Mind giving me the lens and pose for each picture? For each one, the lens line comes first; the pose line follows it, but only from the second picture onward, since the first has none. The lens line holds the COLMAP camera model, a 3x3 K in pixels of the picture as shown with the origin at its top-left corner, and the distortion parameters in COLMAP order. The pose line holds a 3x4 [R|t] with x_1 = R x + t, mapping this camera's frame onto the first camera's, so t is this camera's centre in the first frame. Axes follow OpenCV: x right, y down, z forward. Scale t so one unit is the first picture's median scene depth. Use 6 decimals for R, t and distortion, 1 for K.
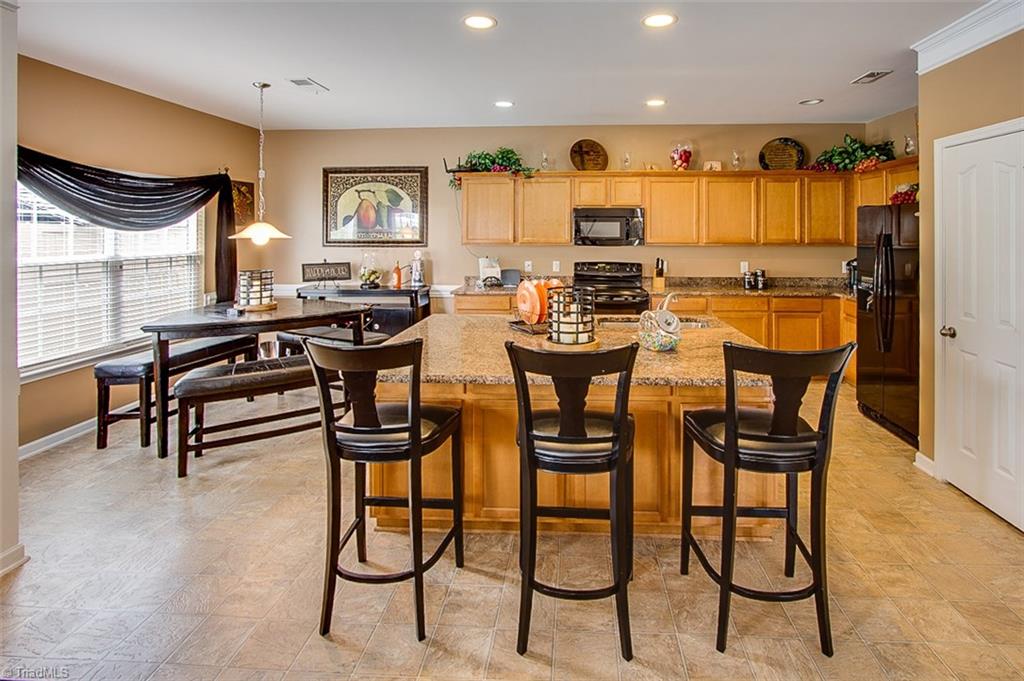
lens RADIAL K [[489.1, 0, 551.5], [0, 489.1, 235.9], [0, 0, 1]] dist [-0.019530, 0.005075]
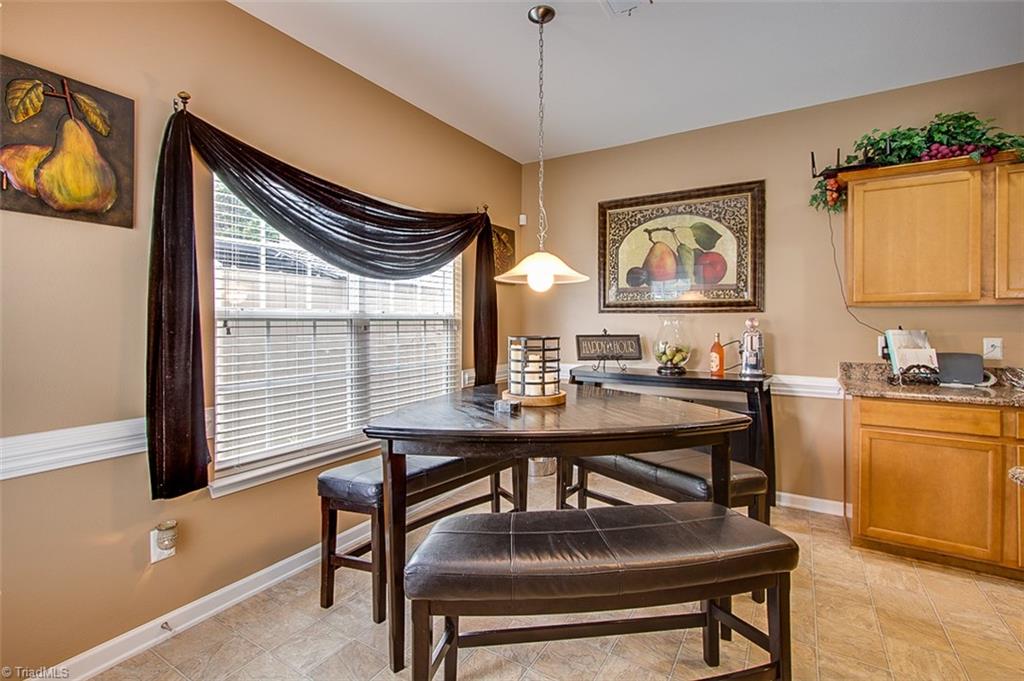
lens RADIAL K [[489.1, 0, 503.3], [0, 489.1, 326.4], [0, 0, 1]] dist [-0.019530, 0.005075]
pose [[0.857248, 0.007119, -0.514854, -0.241188], [-0.001924, 0.999942, 0.010624, 0.038441], [0.514900, -0.008117, 0.857212, 0.340886]]
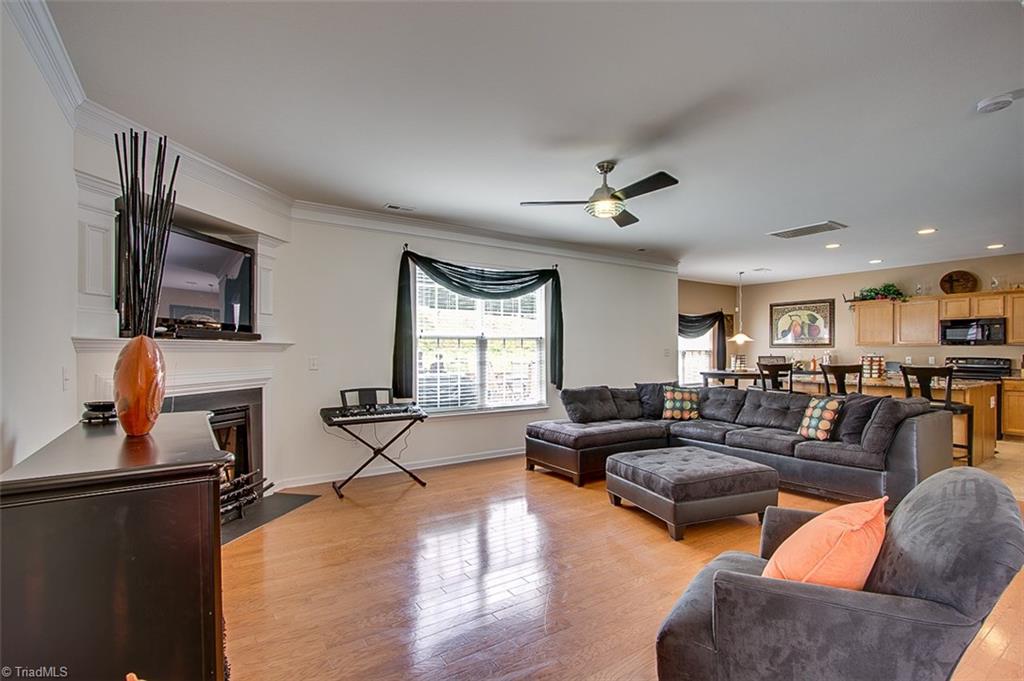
lens RADIAL K [[489.1, 0, 512.0], [0, 489.1, 348.3], [0, 0, 1]] dist [-0.019530, 0.005075]
pose [[0.585445, -0.001868, -0.810710, 0.471017], [-0.003463, 0.999982, -0.004805, 0.039783], [0.810705, 0.005620, 0.585428, -0.902882]]
